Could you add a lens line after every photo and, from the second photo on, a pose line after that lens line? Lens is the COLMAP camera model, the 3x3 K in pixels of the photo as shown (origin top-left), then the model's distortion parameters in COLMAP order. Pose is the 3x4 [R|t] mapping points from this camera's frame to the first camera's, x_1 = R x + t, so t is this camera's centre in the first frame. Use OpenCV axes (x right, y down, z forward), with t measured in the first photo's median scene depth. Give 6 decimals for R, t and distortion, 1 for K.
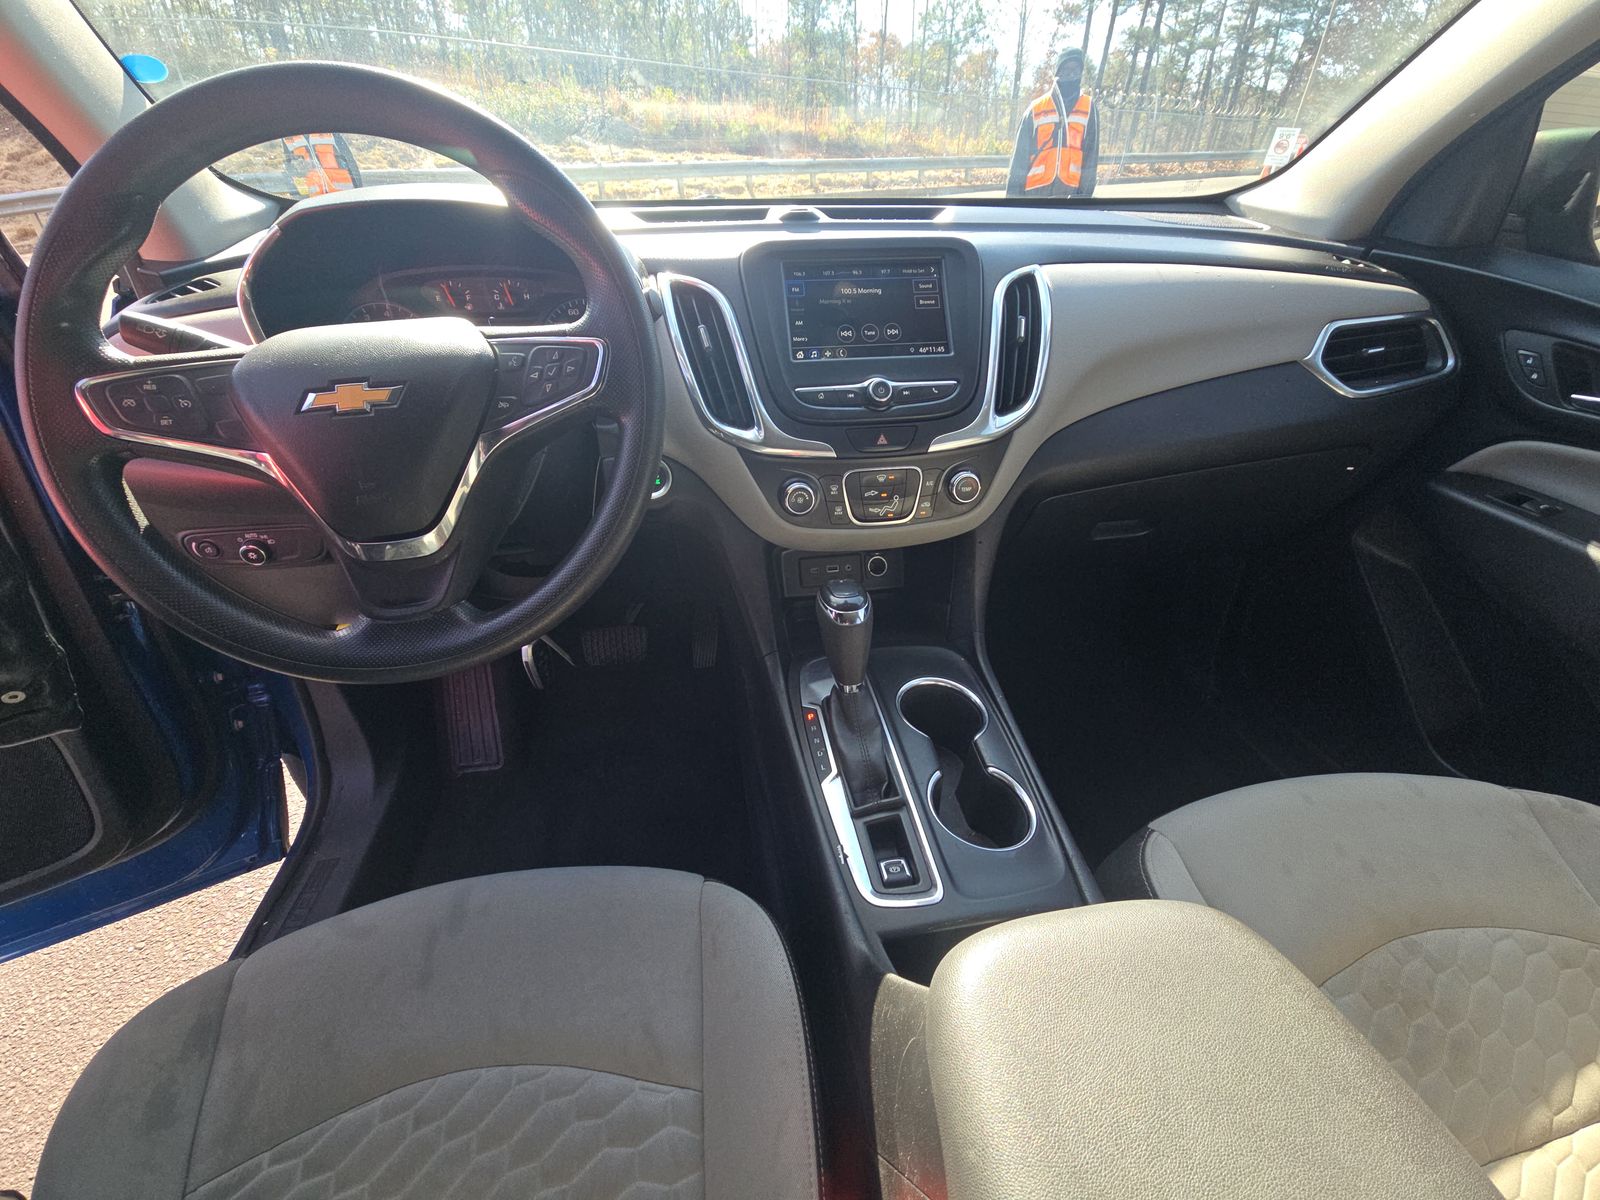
lens RADIAL K [[631.6, 0, 800.0], [0, 631.6, 600.0], [0, 0, 1]] dist [0.039710, 0.000039]
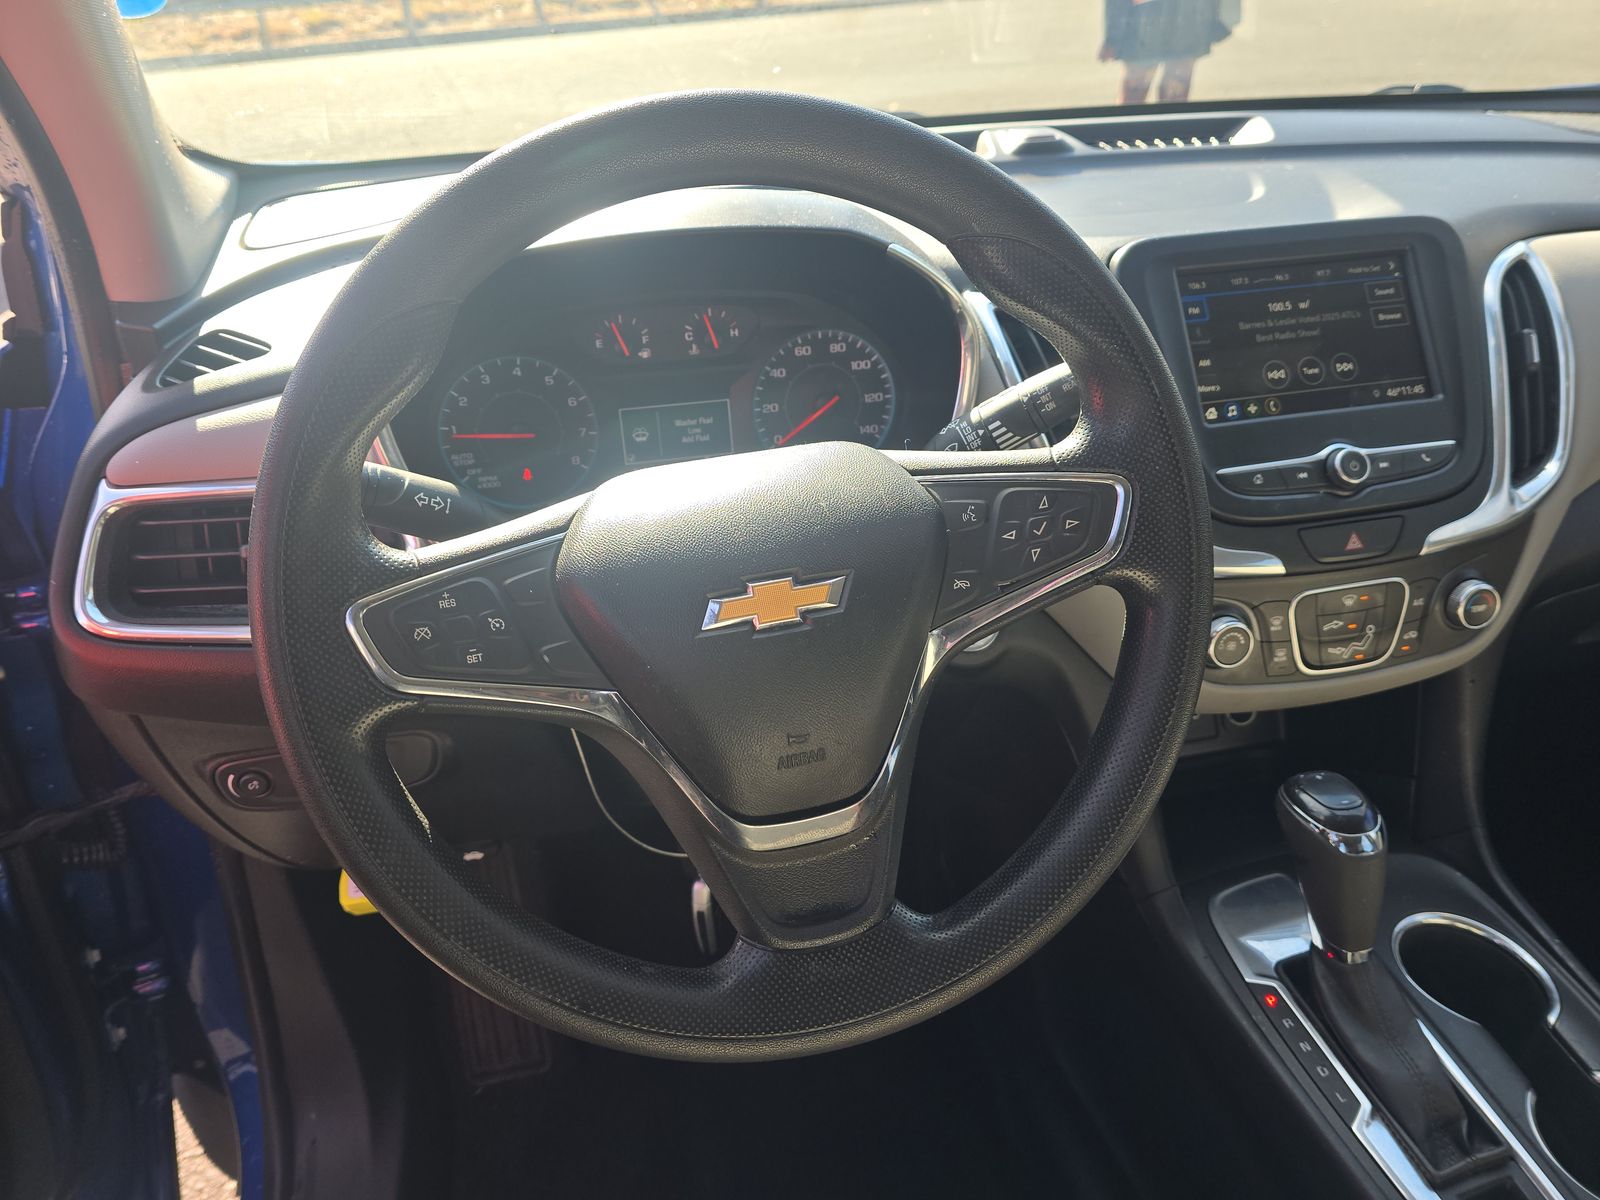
lens RADIAL K [[1071.7, 0, 802.5], [0, 1071.7, 618.3], [0, 0, 1]] dist [0.046868, -0.004192]
pose [[0.996568, -0.055852, 0.061089, -0.464311], [0.058314, 0.997525, -0.039286, -0.162478], [-0.058743, 0.042713, 0.997359, -0.025990]]
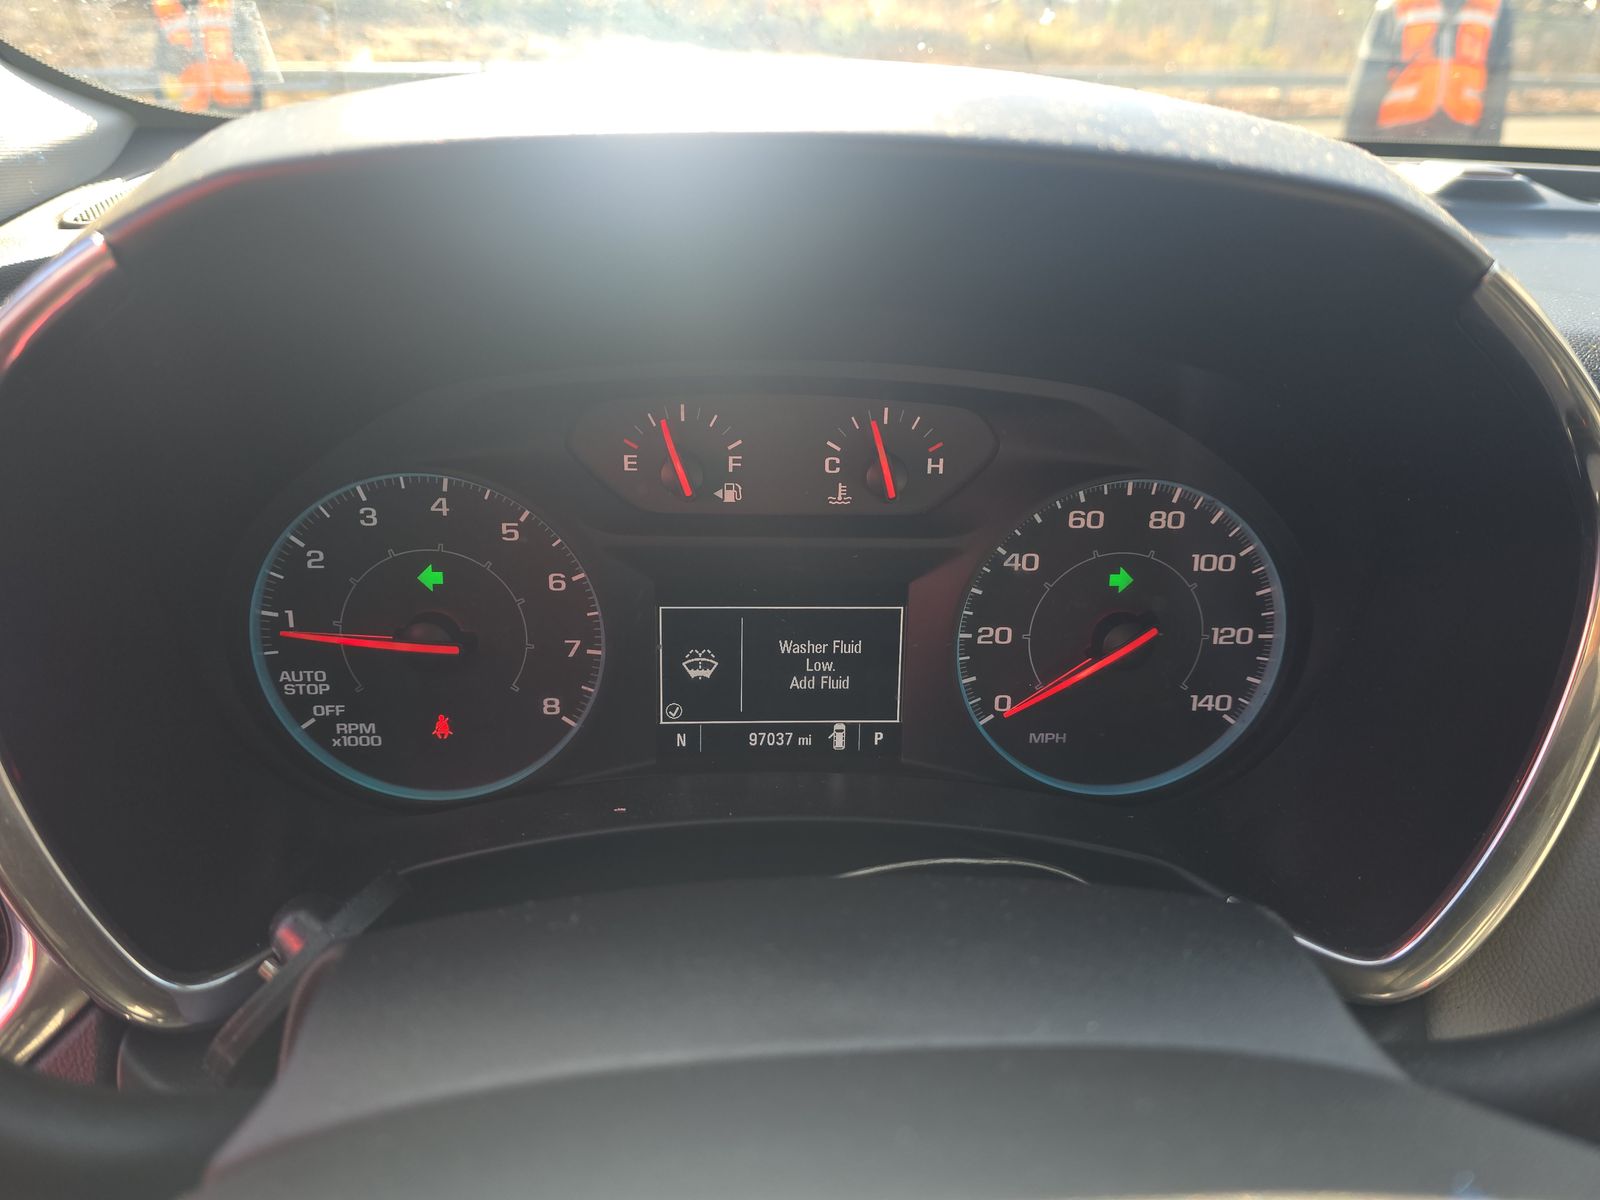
lens RADIAL K [[1071.7, 0, 802.5], [0, 1071.7, 618.3], [0, 0, 1]] dist [0.046868, -0.004192]
pose [[0.995477, 0.066542, -0.067804, -0.471721], [-0.074721, 0.989178, -0.126265, -0.346127], [0.058669, 0.130760, 0.989677, 0.524890]]
